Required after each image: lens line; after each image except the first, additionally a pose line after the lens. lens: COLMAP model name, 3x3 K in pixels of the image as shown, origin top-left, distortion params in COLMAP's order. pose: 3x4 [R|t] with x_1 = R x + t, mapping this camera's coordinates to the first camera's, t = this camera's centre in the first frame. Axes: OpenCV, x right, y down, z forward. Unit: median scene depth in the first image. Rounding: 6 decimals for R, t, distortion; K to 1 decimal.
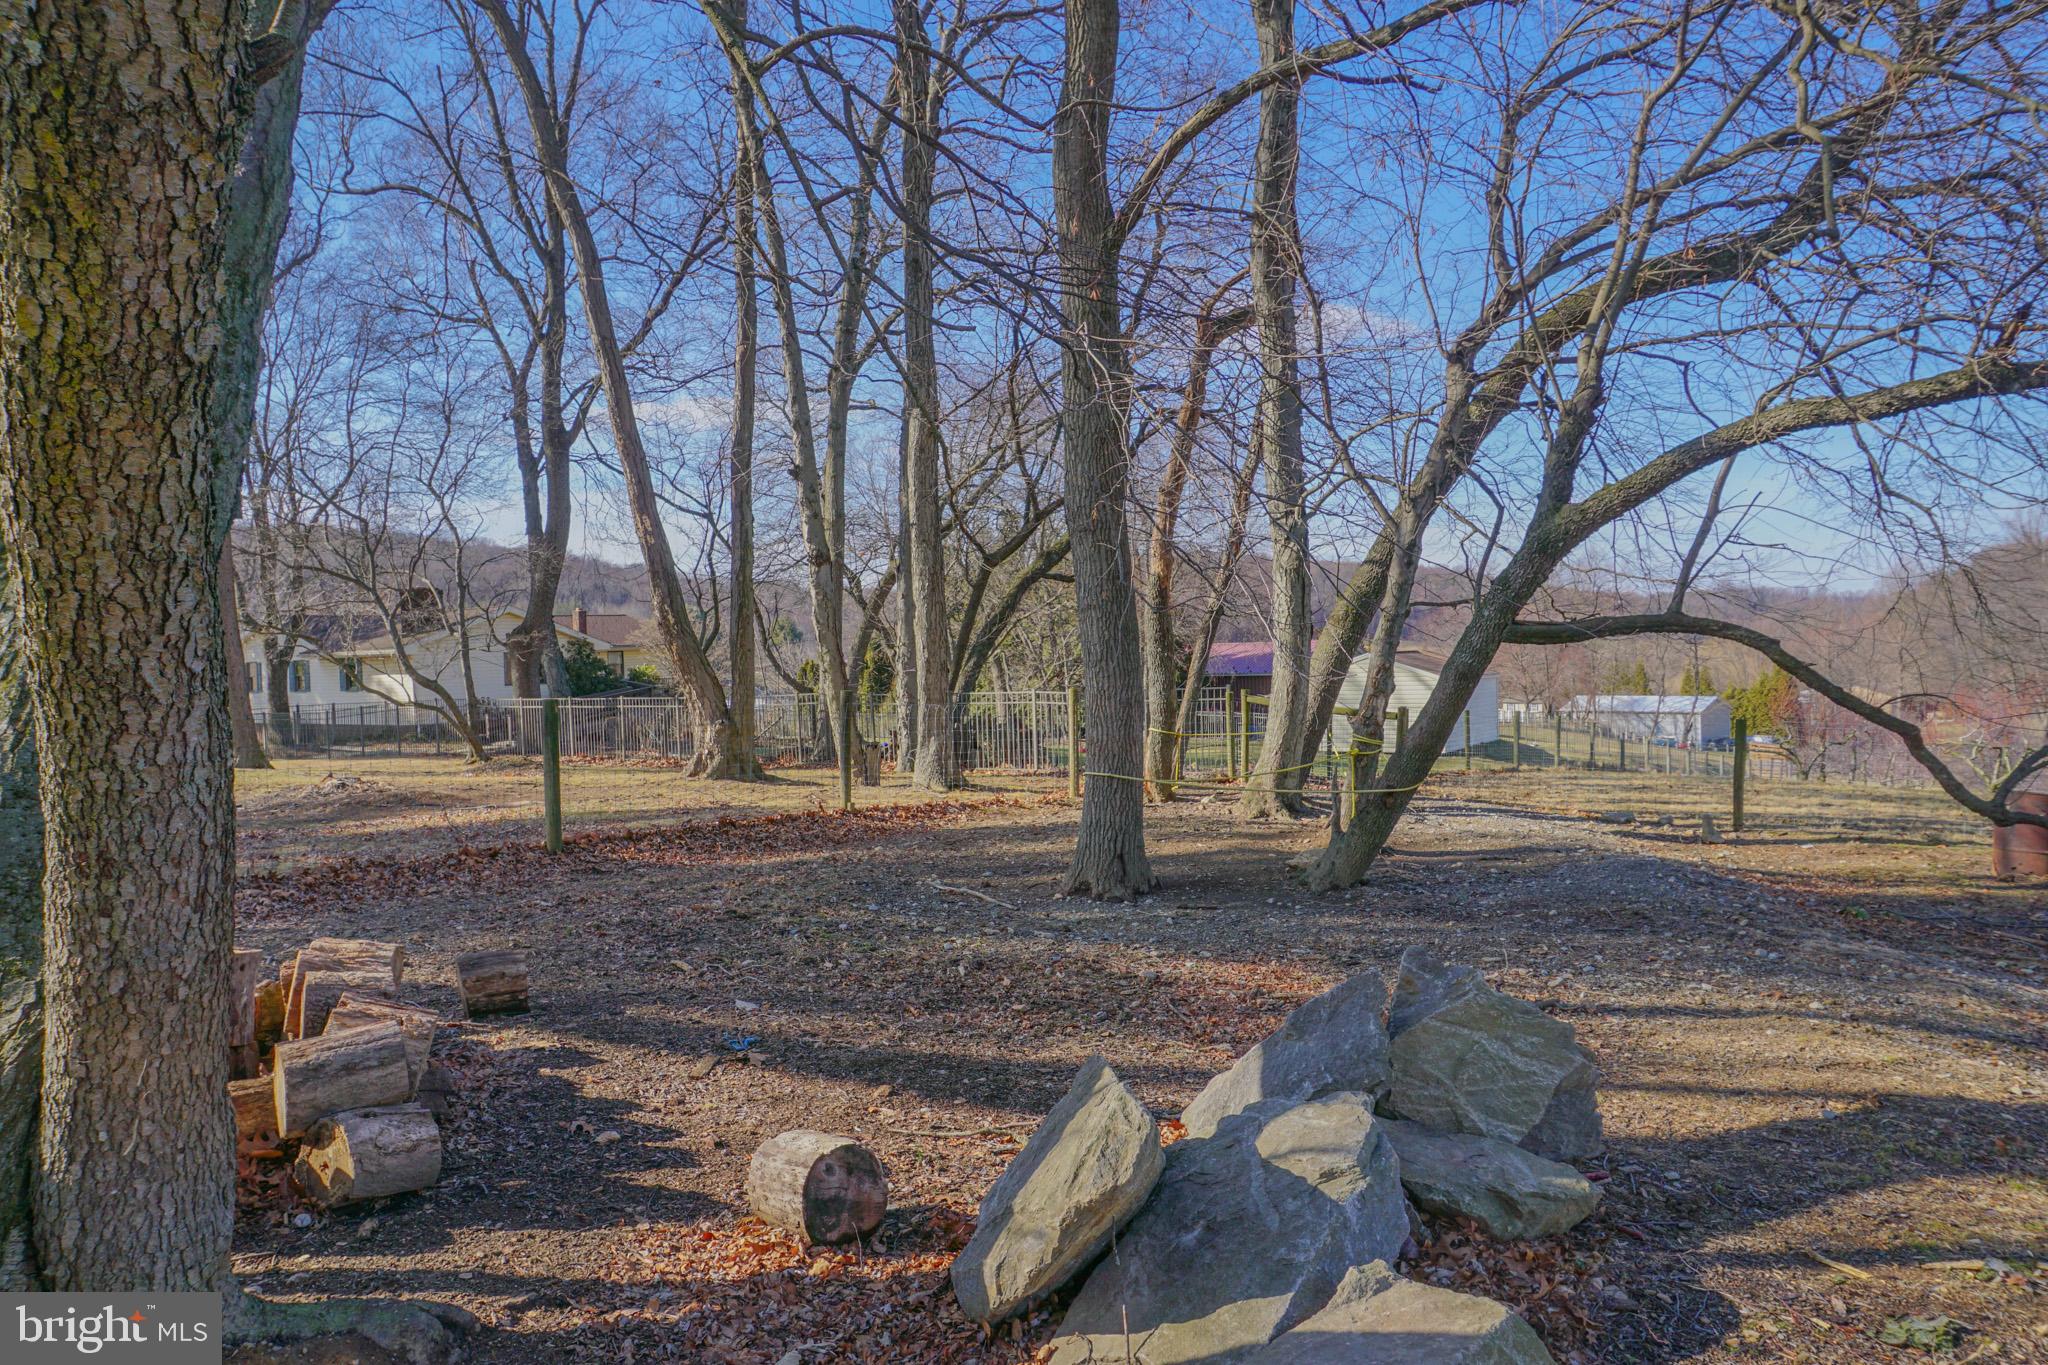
lens RADIAL K [[1357.0, 0, 1035.8], [0, 1357.0, 690.0], [0, 0, 1]] dist [-0.051751, 0.029095]
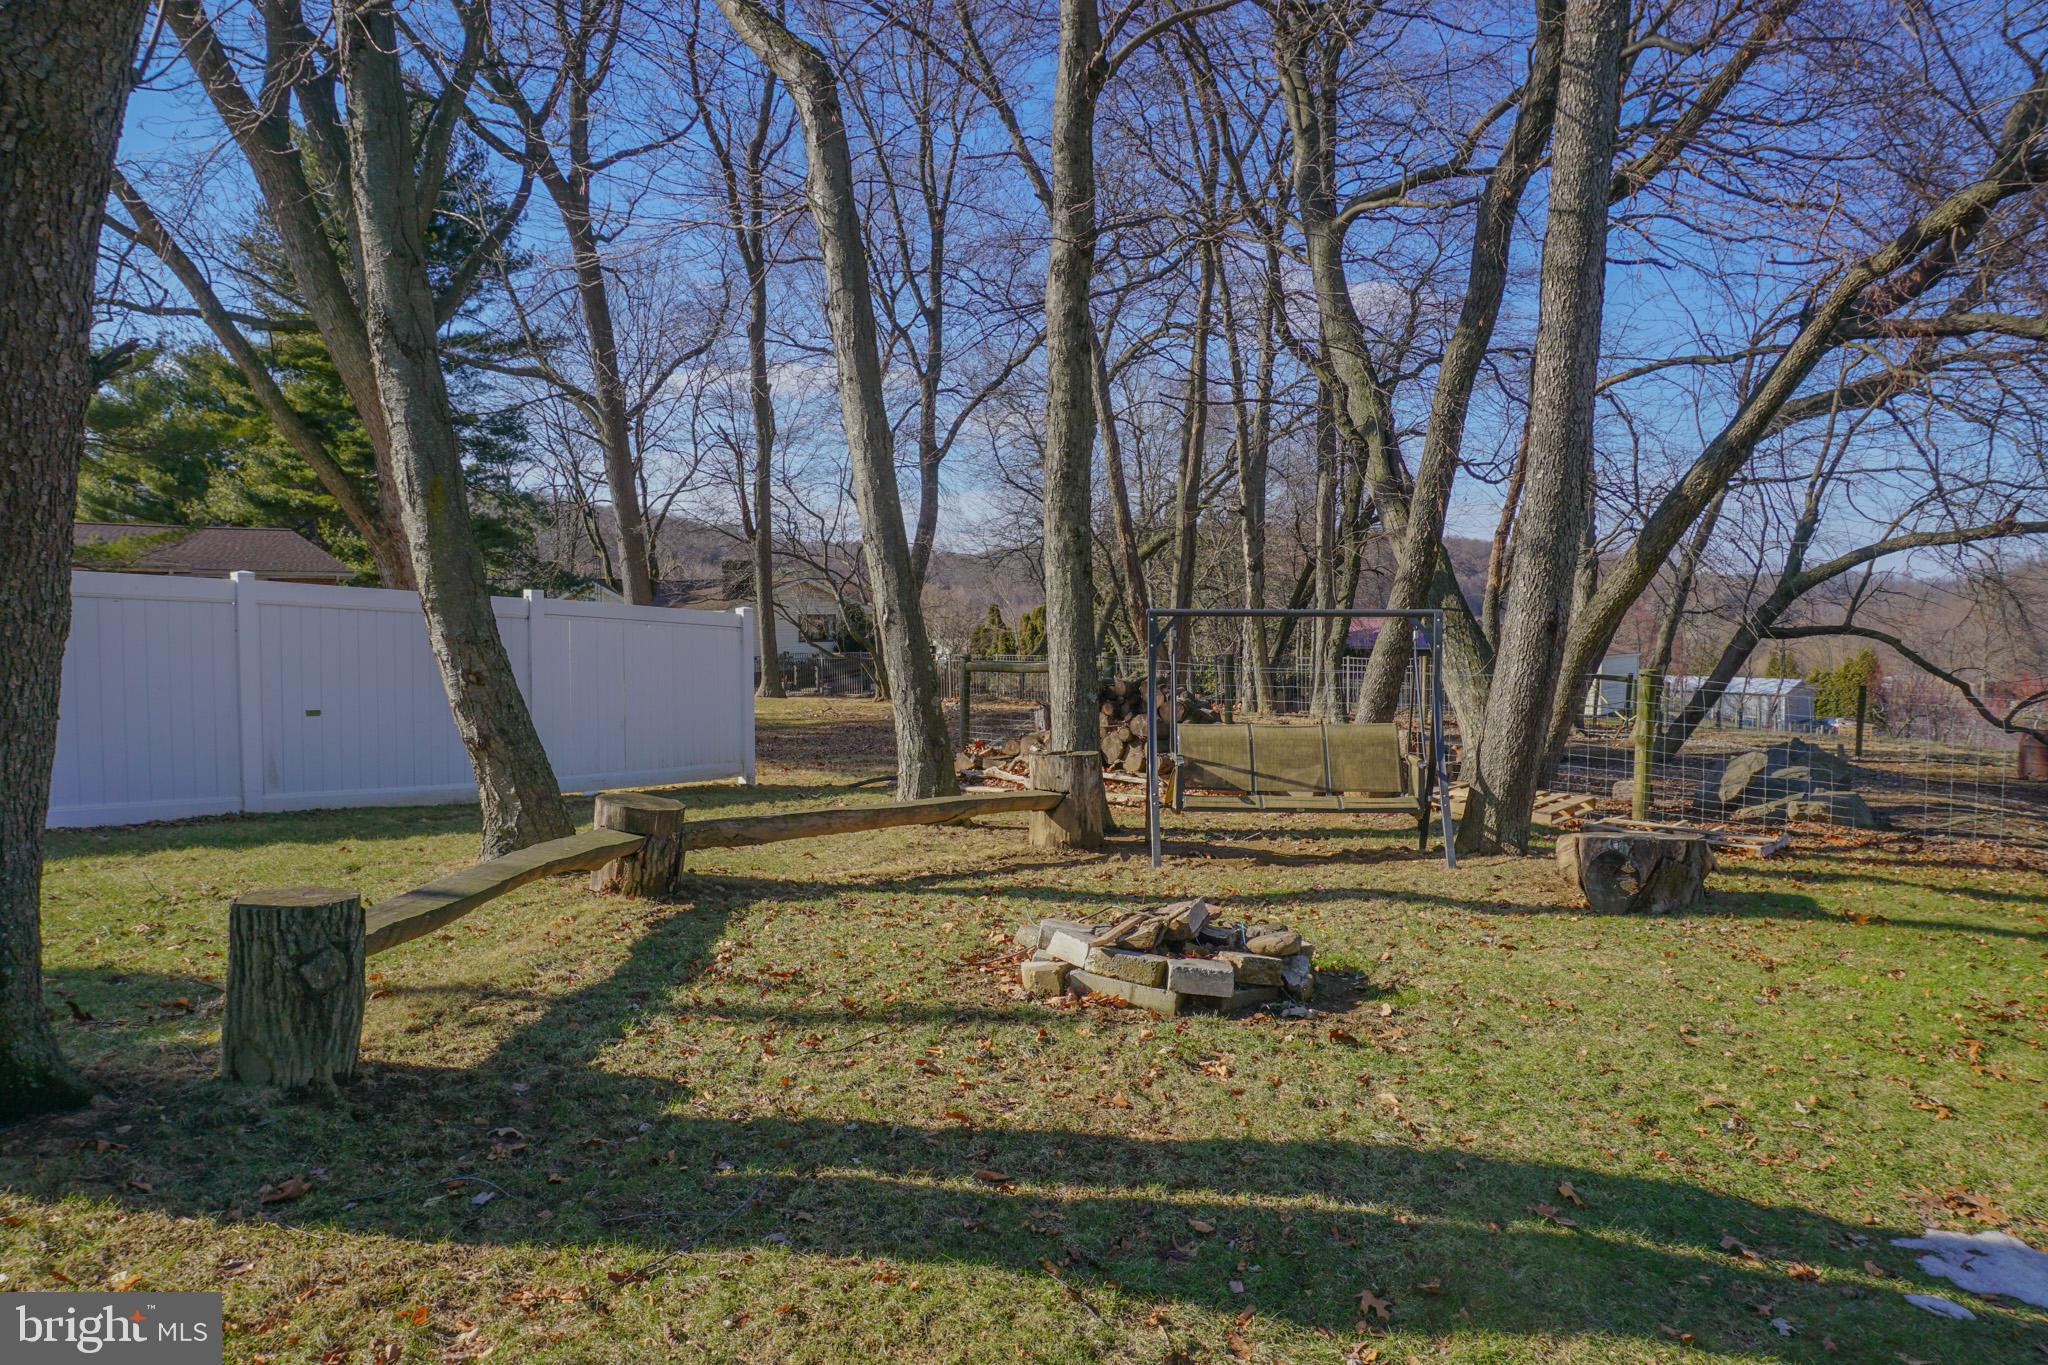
lens RADIAL K [[1368.6, 0, 1012.1], [0, 1368.6, 688.6], [0, 0, 1]] dist [-0.057823, 0.034232]
pose [[0.998208, 0.026780, -0.053513, -0.407268], [-0.025501, 0.999376, 0.024444, 0.012279], [0.054134, -0.023036, 0.998268, -0.663961]]
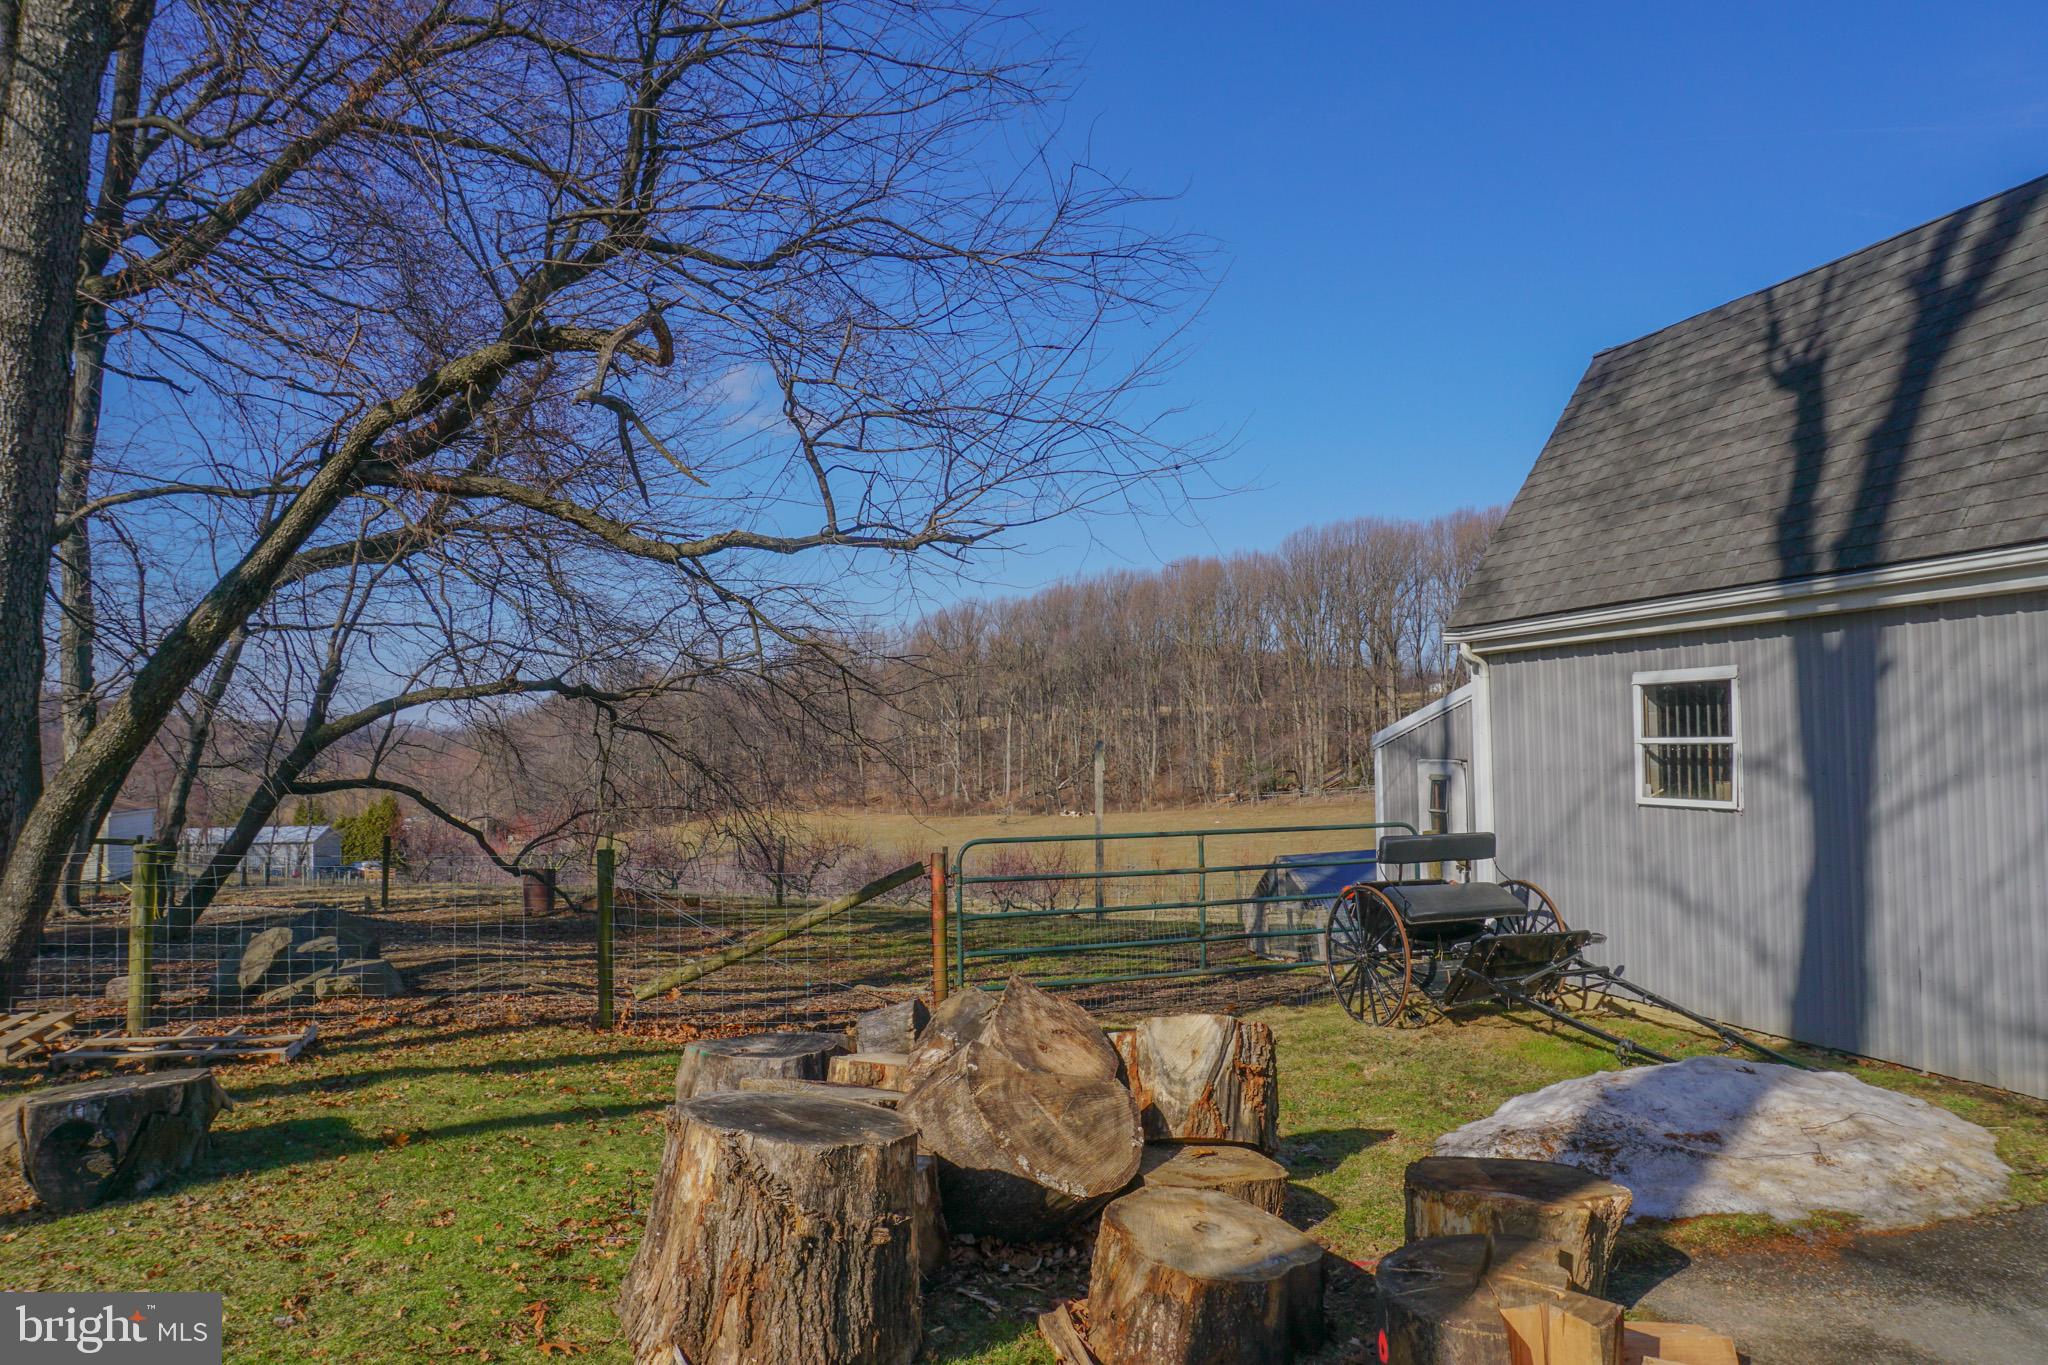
lens RADIAL K [[1368.6, 0, 1012.1], [0, 1368.6, 688.6], [0, 0, 1]] dist [-0.057823, 0.034232]
pose [[0.587594, 0.055399, 0.807257, -0.359425], [0.023144, 0.996095, -0.085204, 0.001046], [-0.808825, 0.068748, 0.584017, -0.573543]]
